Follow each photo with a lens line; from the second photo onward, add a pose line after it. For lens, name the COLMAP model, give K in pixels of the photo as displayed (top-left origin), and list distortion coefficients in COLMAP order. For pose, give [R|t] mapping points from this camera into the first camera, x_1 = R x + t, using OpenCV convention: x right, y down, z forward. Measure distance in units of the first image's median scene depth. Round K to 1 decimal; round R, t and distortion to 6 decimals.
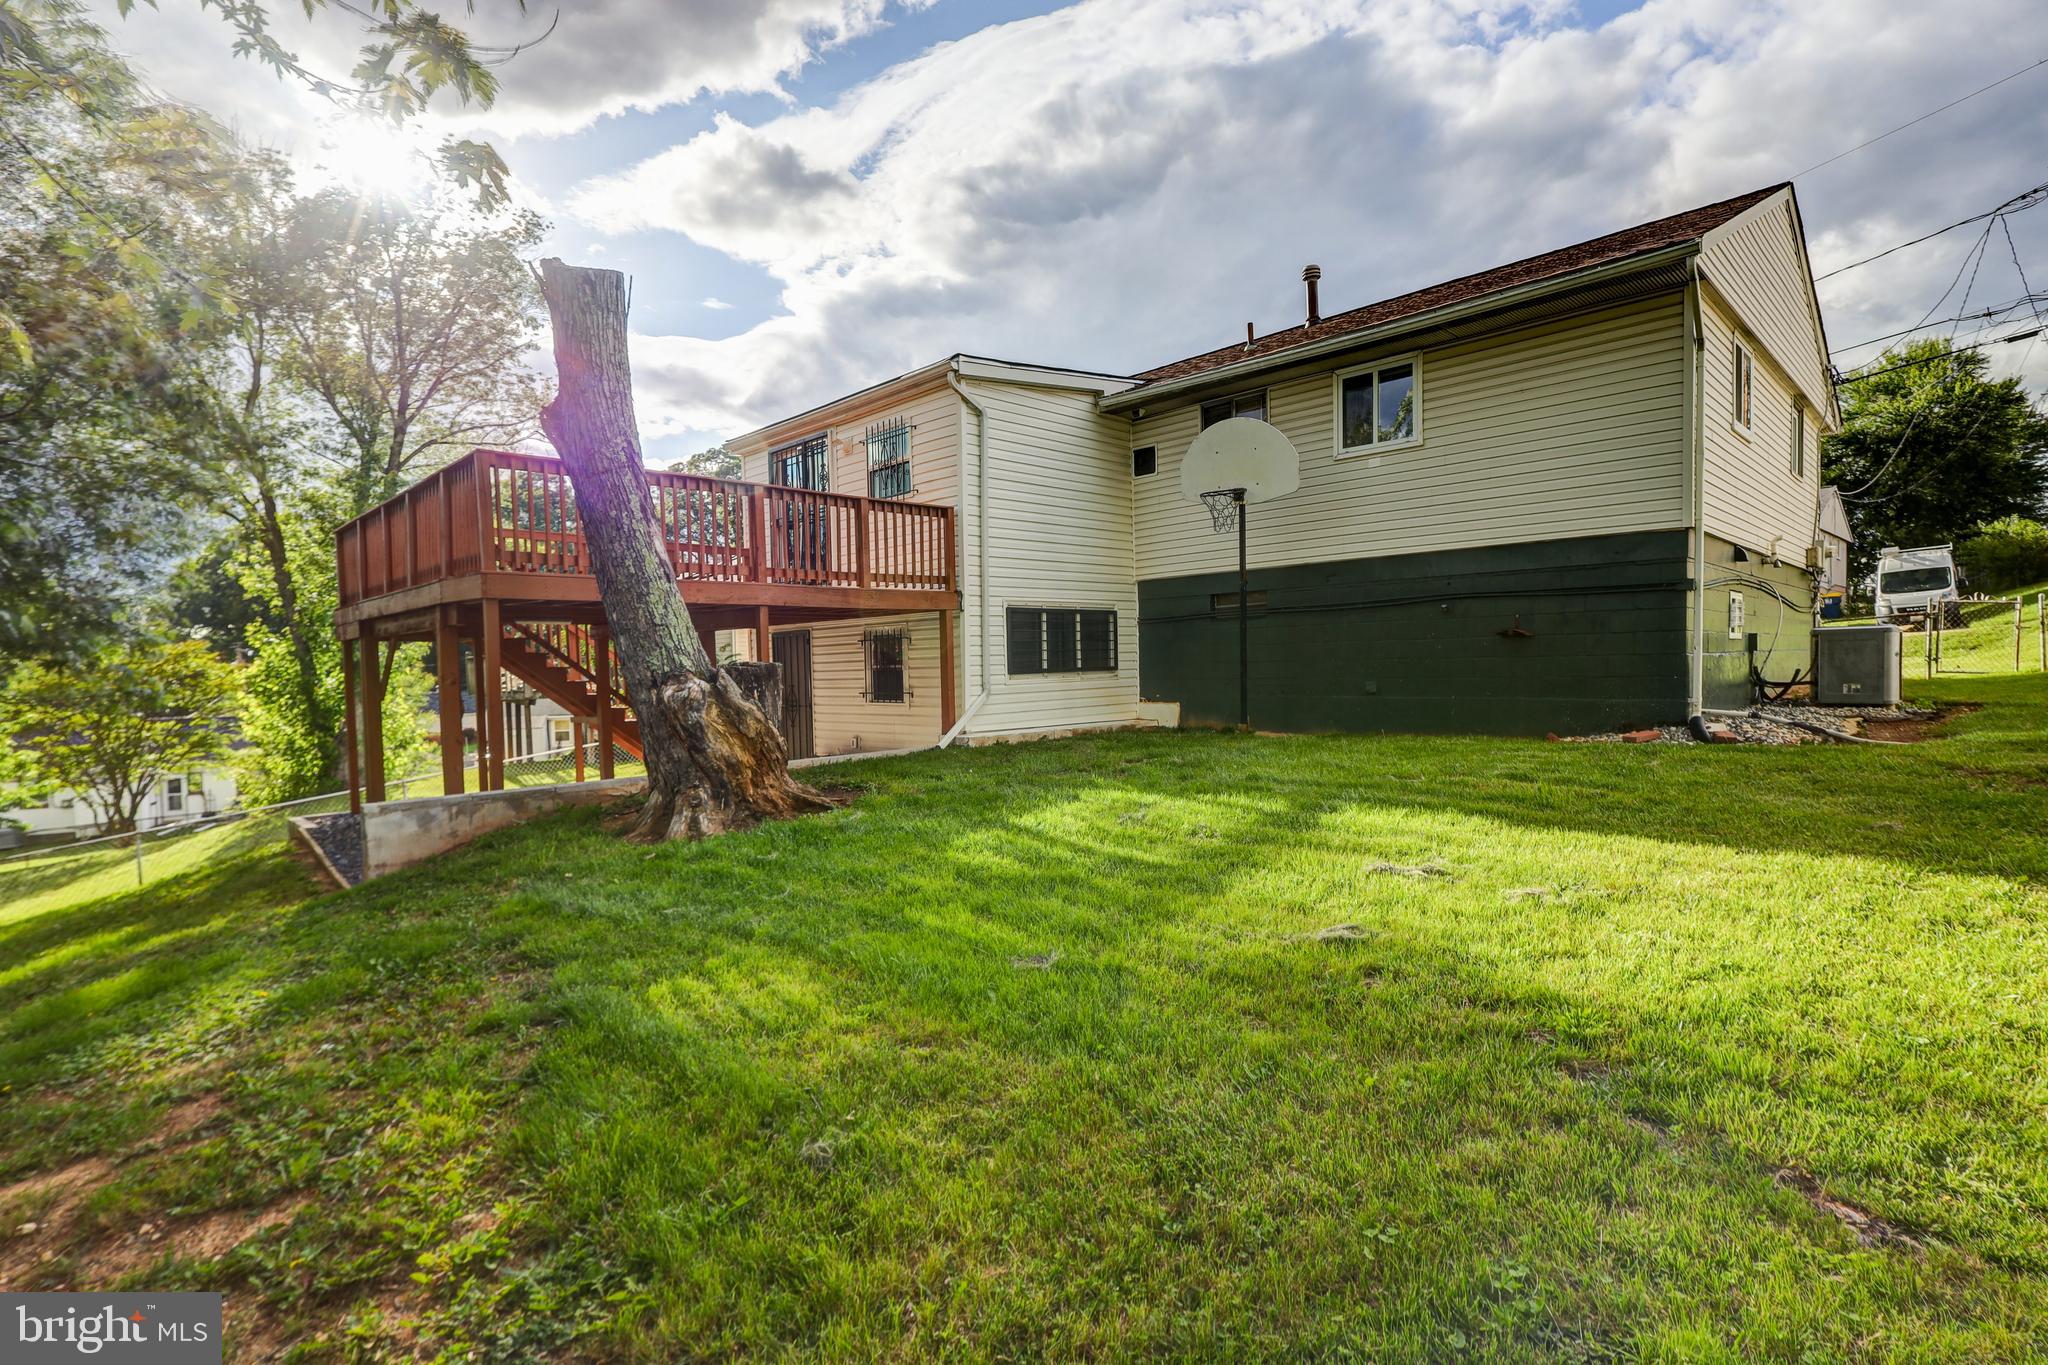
lens RADIAL K [[955.0, 0, 1021.7], [0, 955.0, 683.8], [0, 0, 1]] dist [-0.007880, 0.002852]
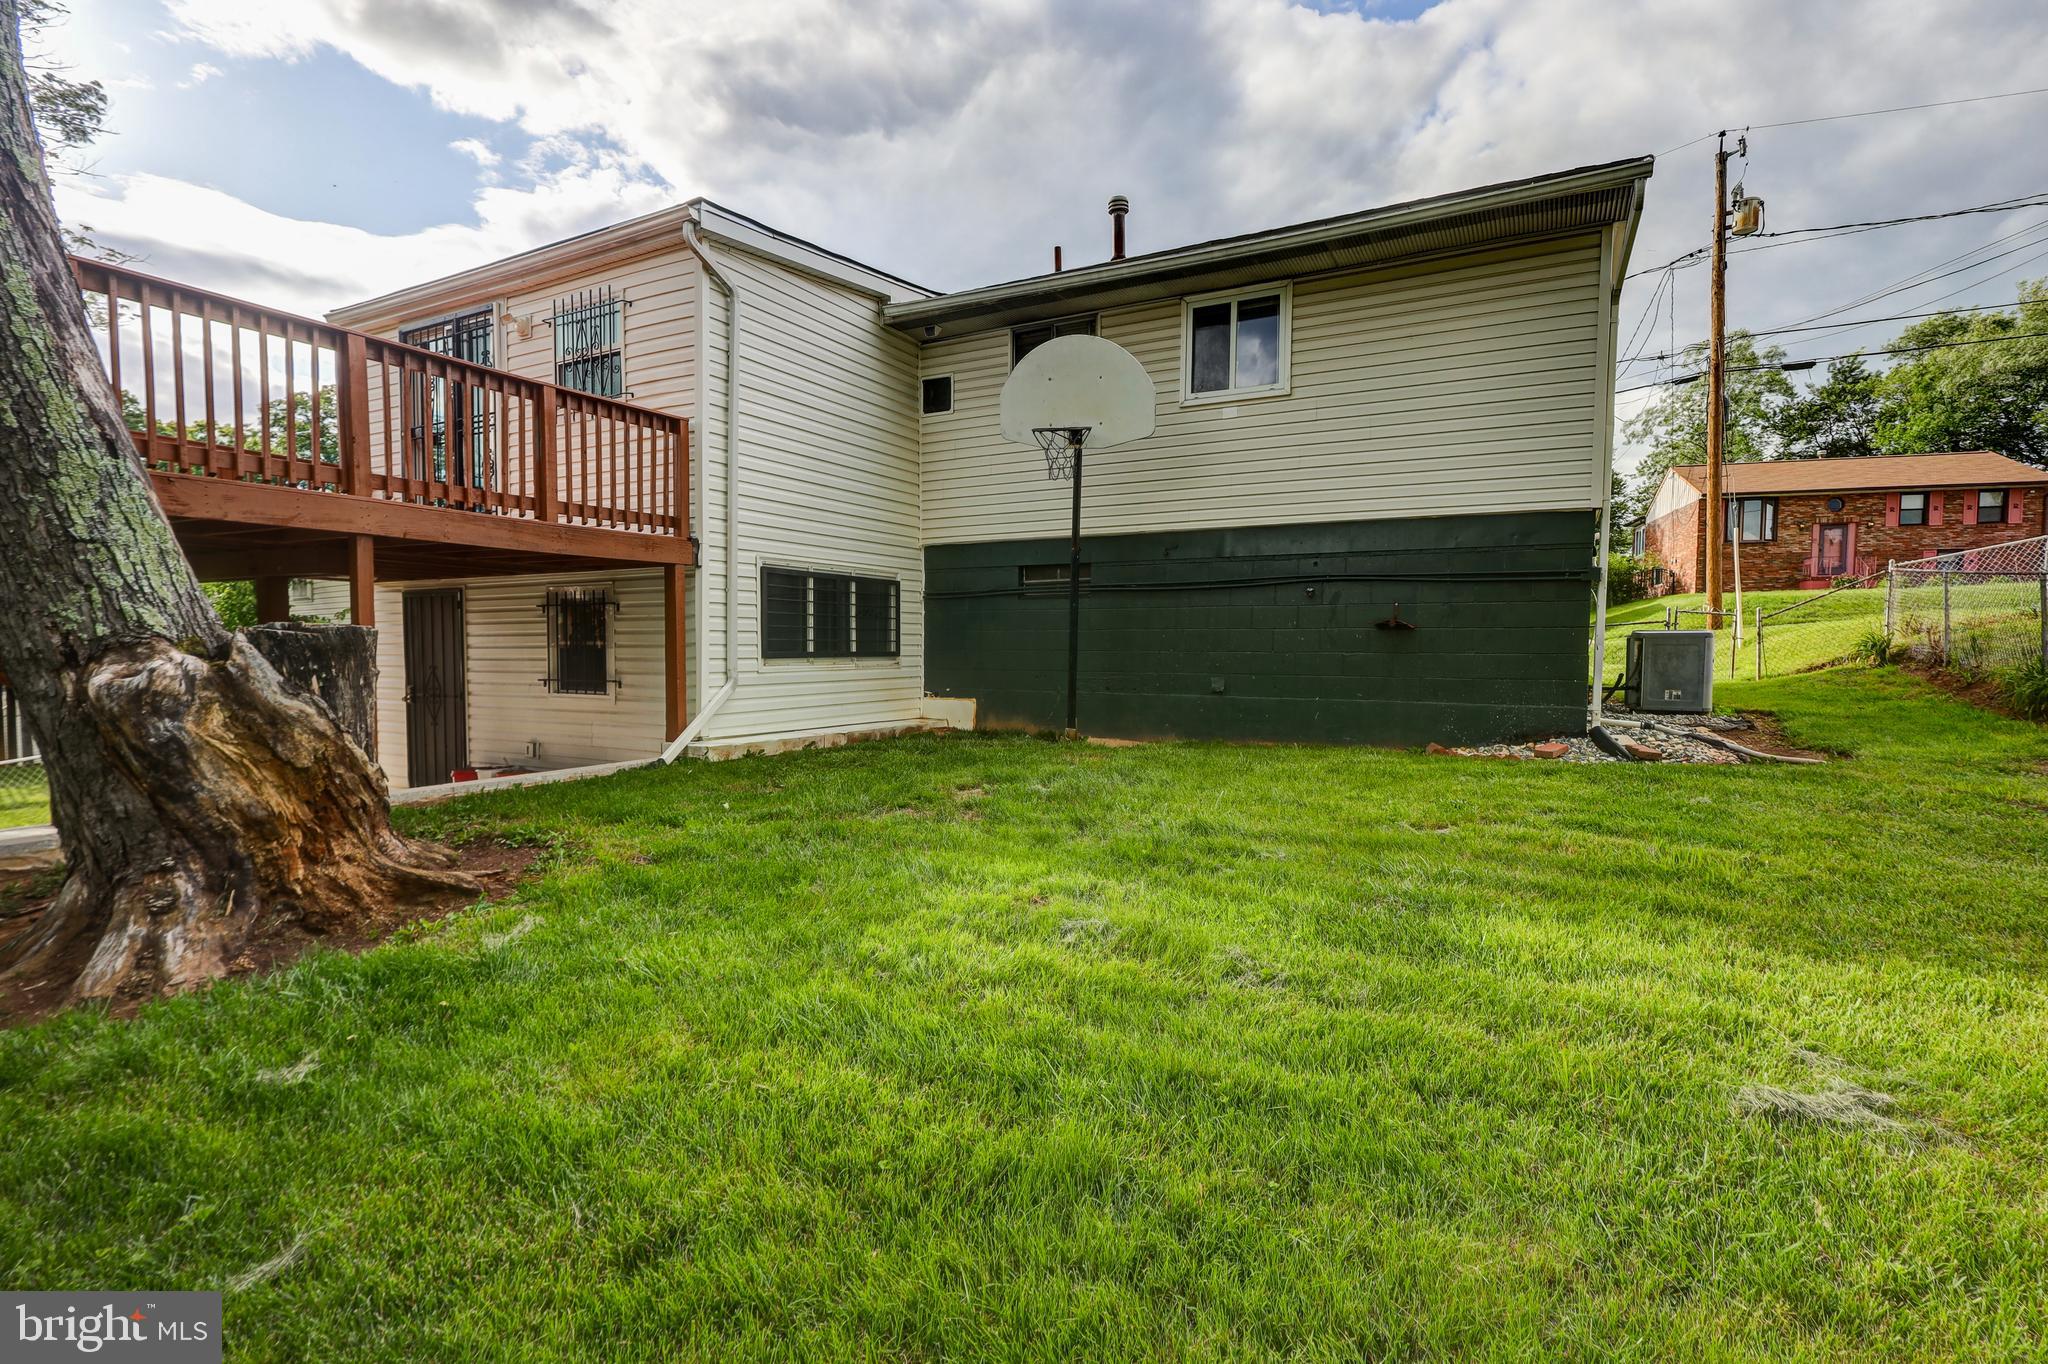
lens RADIAL K [[955.0, 0, 1022.4], [0, 955.0, 691.8], [0, 0, 1]] dist [-0.007880, 0.002852]
pose [[0.955936, 0.014616, 0.293211, -0.039526], [-0.020839, 0.999619, 0.018111, -0.001693], [-0.292834, -0.023423, 0.955876, 0.252647]]
